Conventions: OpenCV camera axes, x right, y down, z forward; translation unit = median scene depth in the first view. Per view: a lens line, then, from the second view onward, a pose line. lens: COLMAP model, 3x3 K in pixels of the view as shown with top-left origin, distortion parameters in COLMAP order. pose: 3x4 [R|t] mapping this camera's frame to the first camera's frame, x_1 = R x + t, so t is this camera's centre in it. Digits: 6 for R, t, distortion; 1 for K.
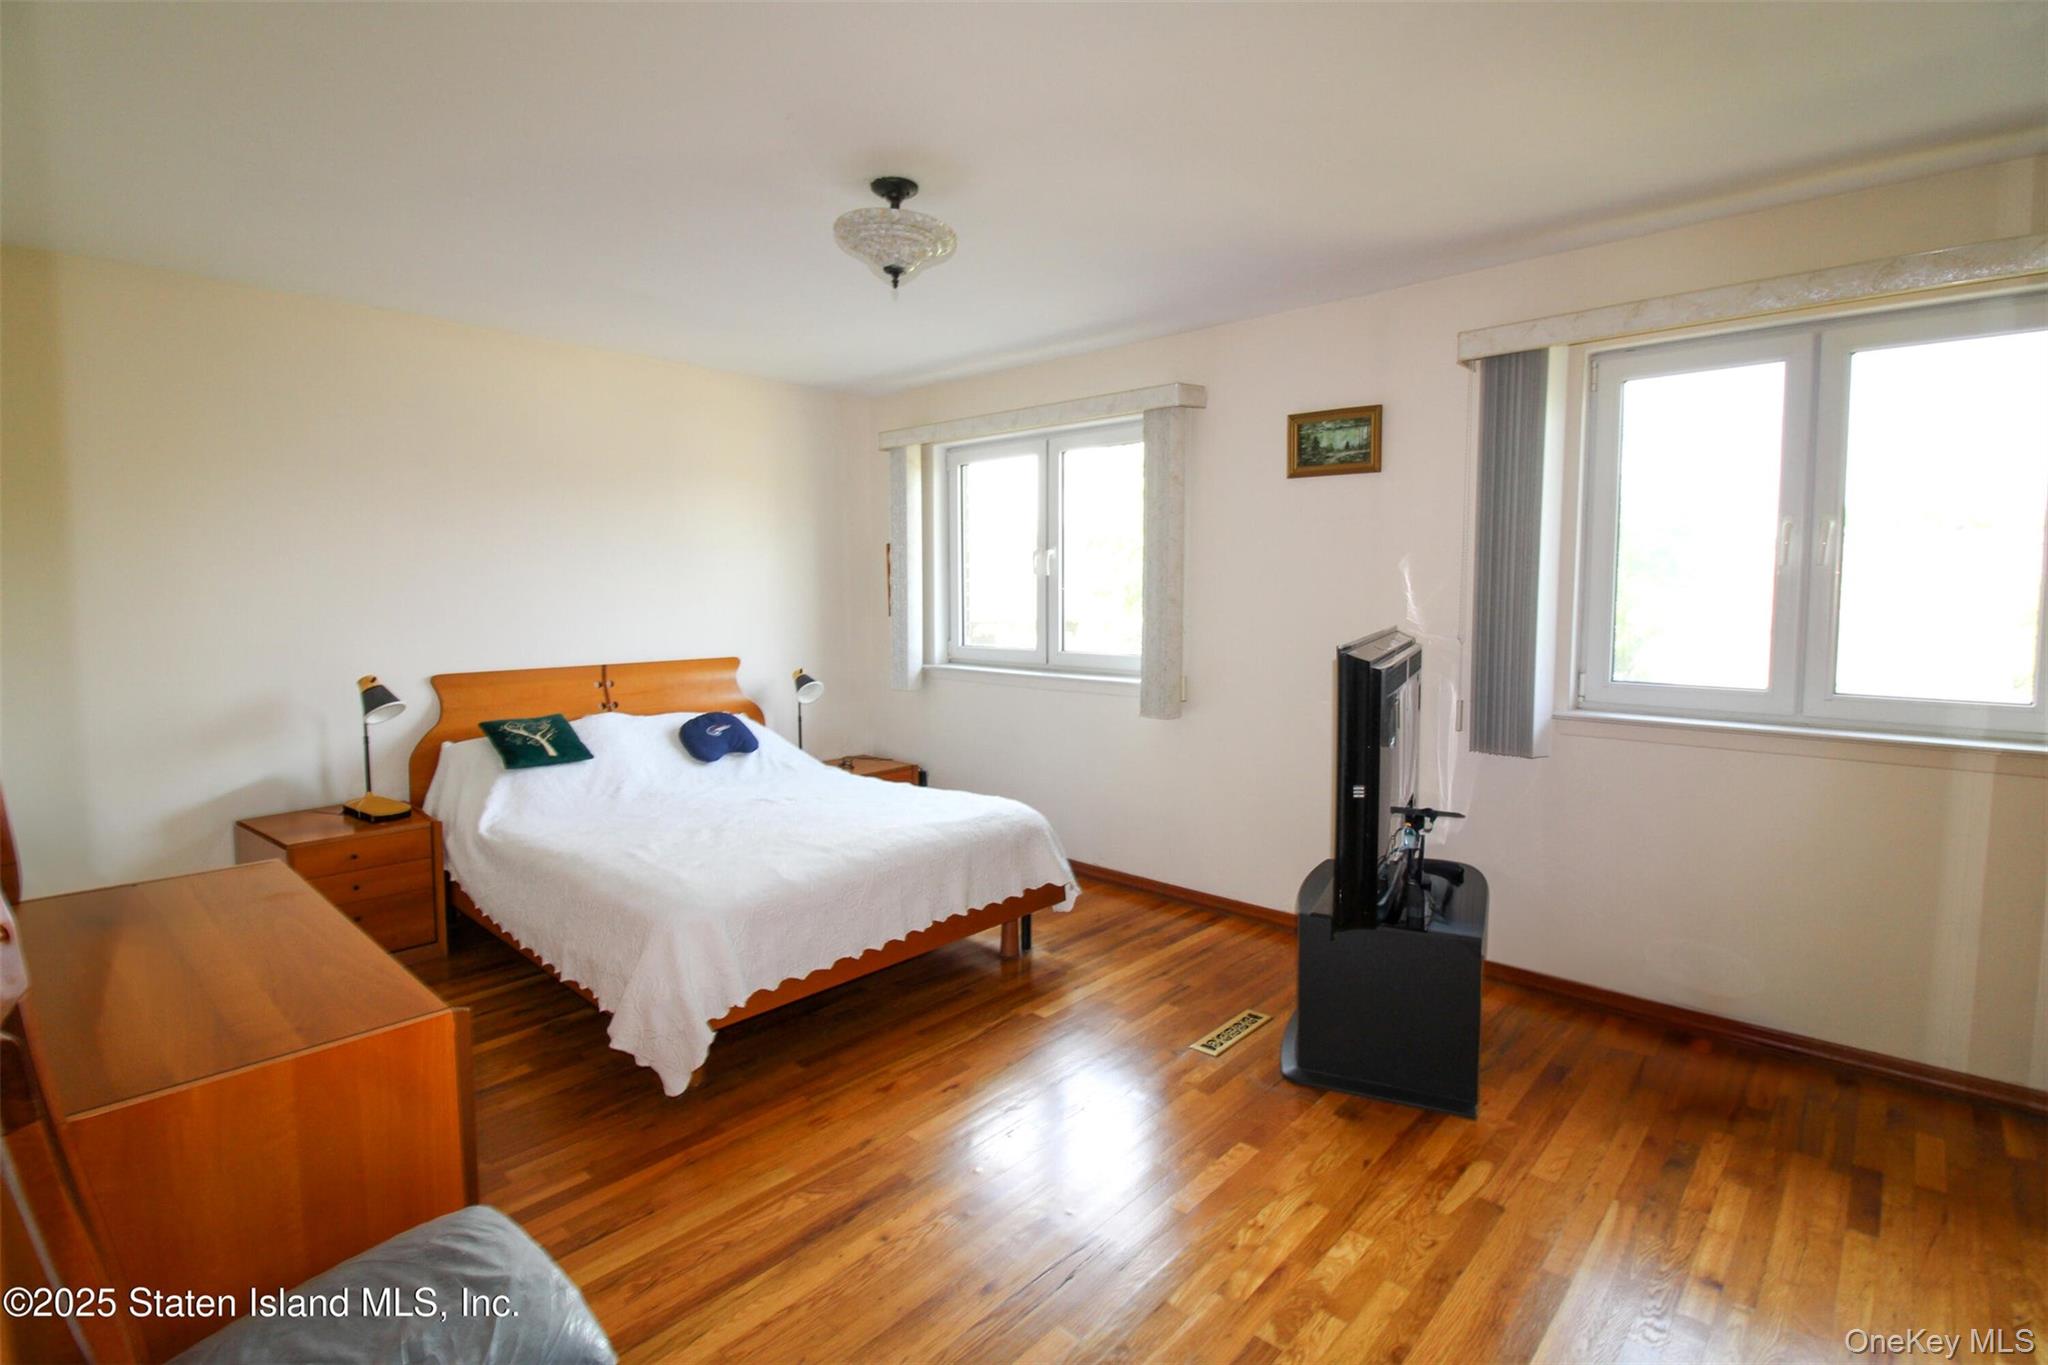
lens RADIAL K [[964.4, 0, 1024.7], [0, 964.4, 647.7], [0, 0, 1]] dist [-0.019999, -0.000139]
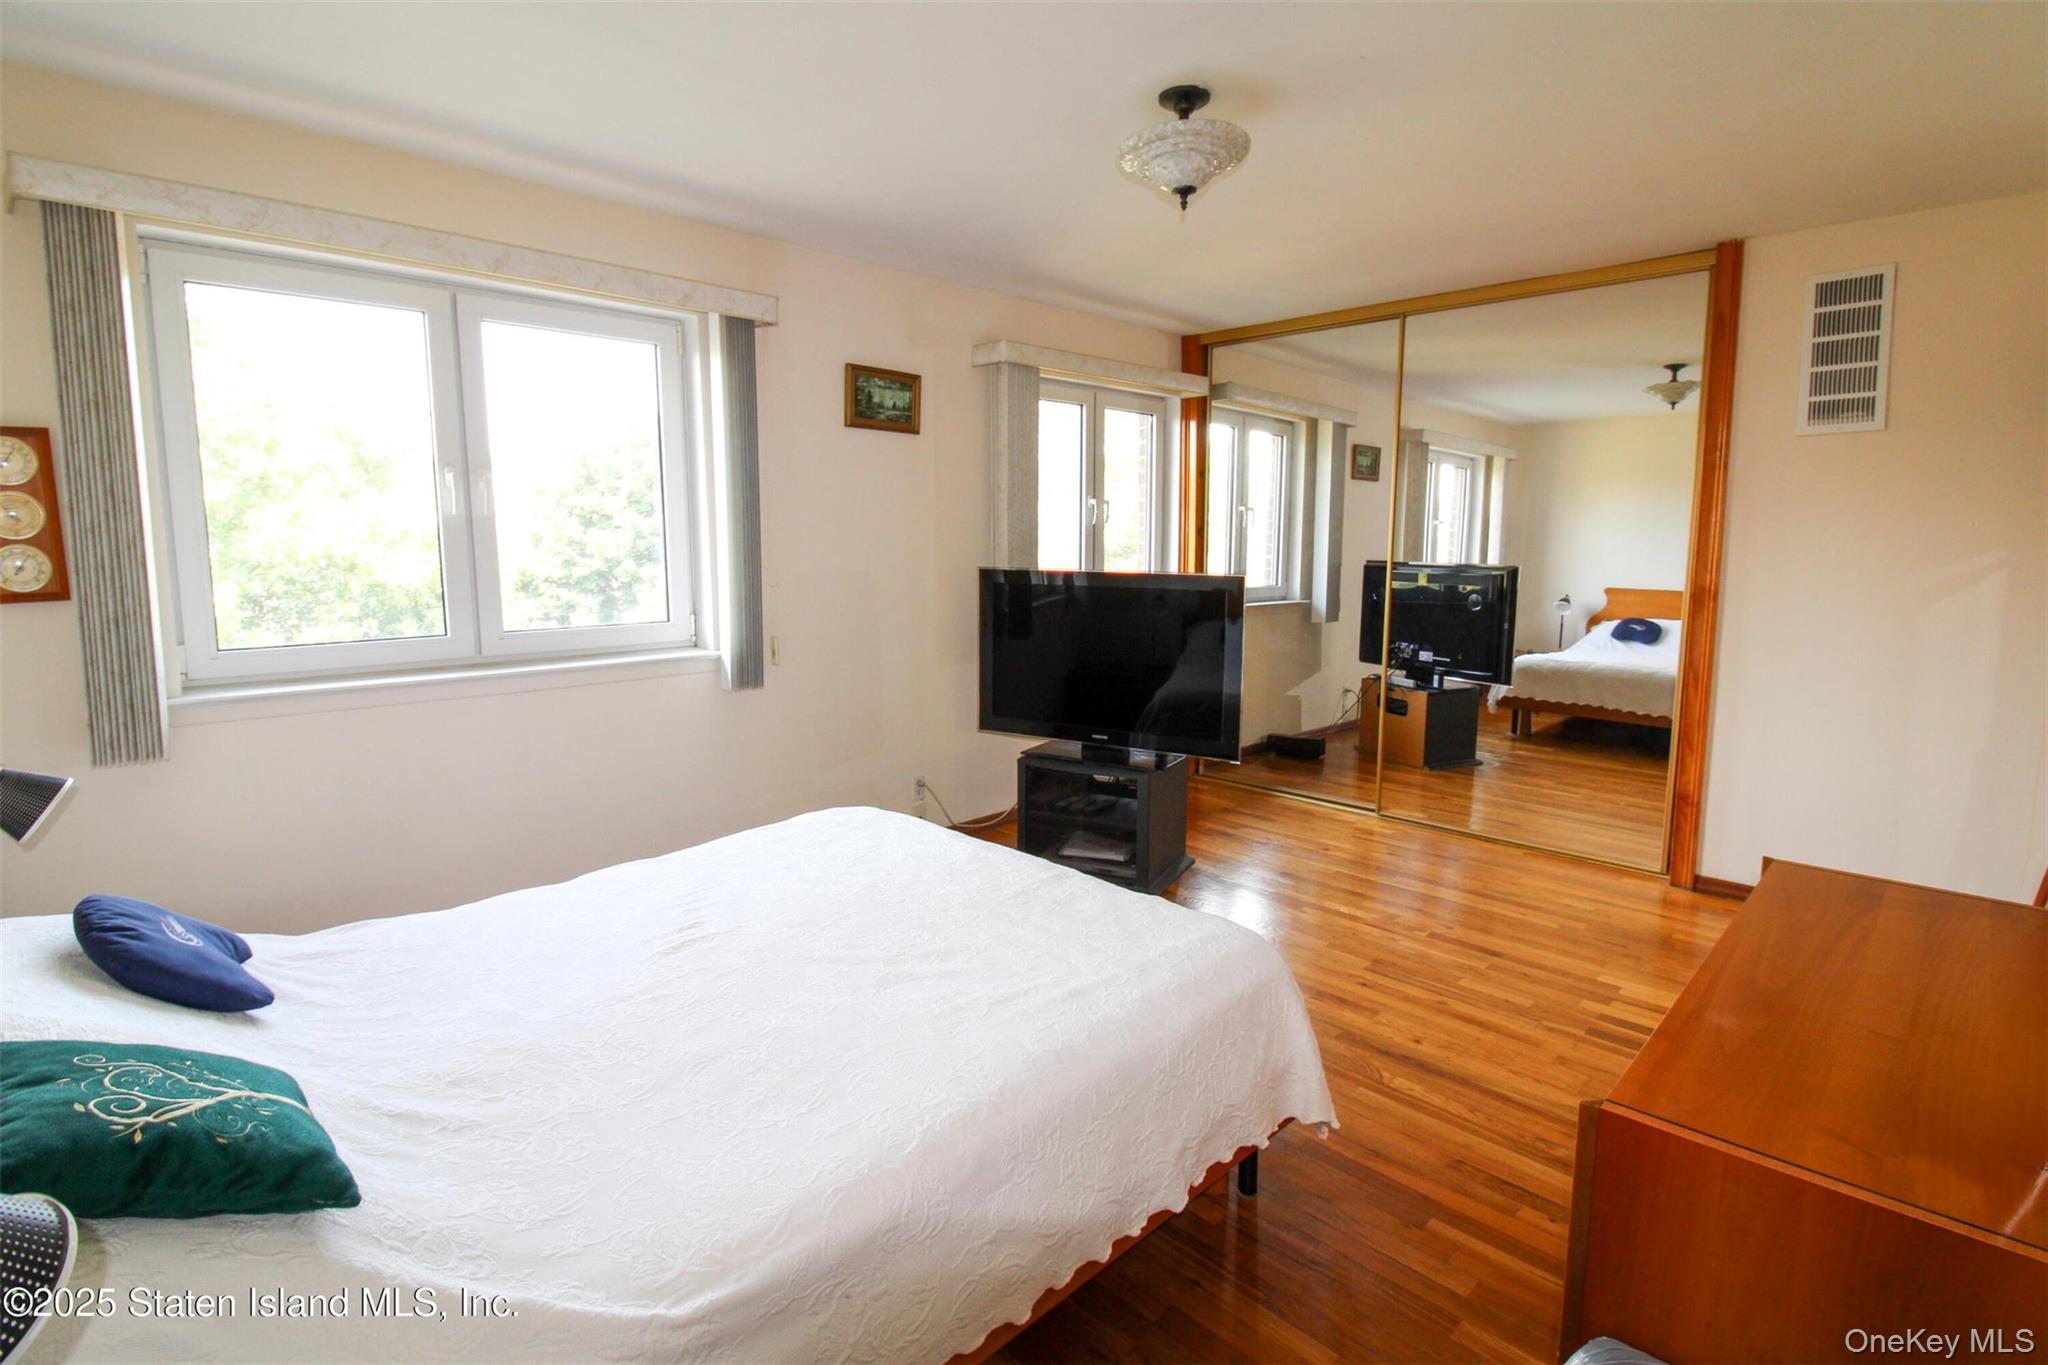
lens RADIAL K [[977.5, 0, 1047.2], [0, 977.5, 658.5], [0, 0, 1]] dist [0.001108, -0.013107]
pose [[0.031373, -0.126710, 0.991444, -0.798098], [0.056564, 0.990567, 0.124808, -0.054492], [-0.997906, 0.052164, 0.038244, 0.800940]]
